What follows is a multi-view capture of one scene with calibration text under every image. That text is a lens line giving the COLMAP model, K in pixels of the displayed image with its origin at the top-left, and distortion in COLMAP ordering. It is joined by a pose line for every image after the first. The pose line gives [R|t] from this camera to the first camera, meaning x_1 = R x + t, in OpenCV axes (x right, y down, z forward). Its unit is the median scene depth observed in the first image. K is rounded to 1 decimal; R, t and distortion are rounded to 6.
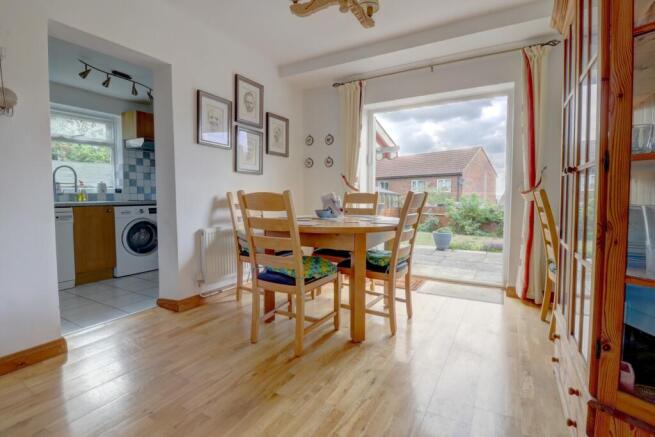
lens RADIAL K [[313.3, 0, 328.3], [0, 313.3, 213.3], [0, 0, 1]] dist [-0.013667, -0.000319]
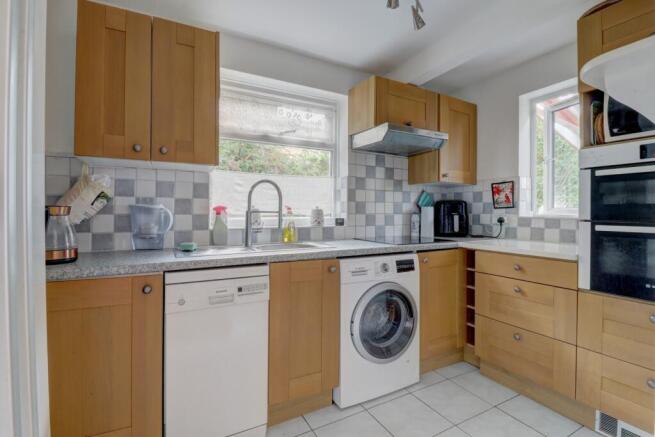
lens RADIAL K [[313.3, 0, 328.3], [0, 313.3, 213.3], [0, 0, 1]] dist [-0.013667, -0.000319]
pose [[0.846529, 0.004452, -0.532323, -0.390736], [-0.036613, 0.998084, -0.049878, -0.059944], [0.531081, 0.061713, 0.845070, 0.505044]]
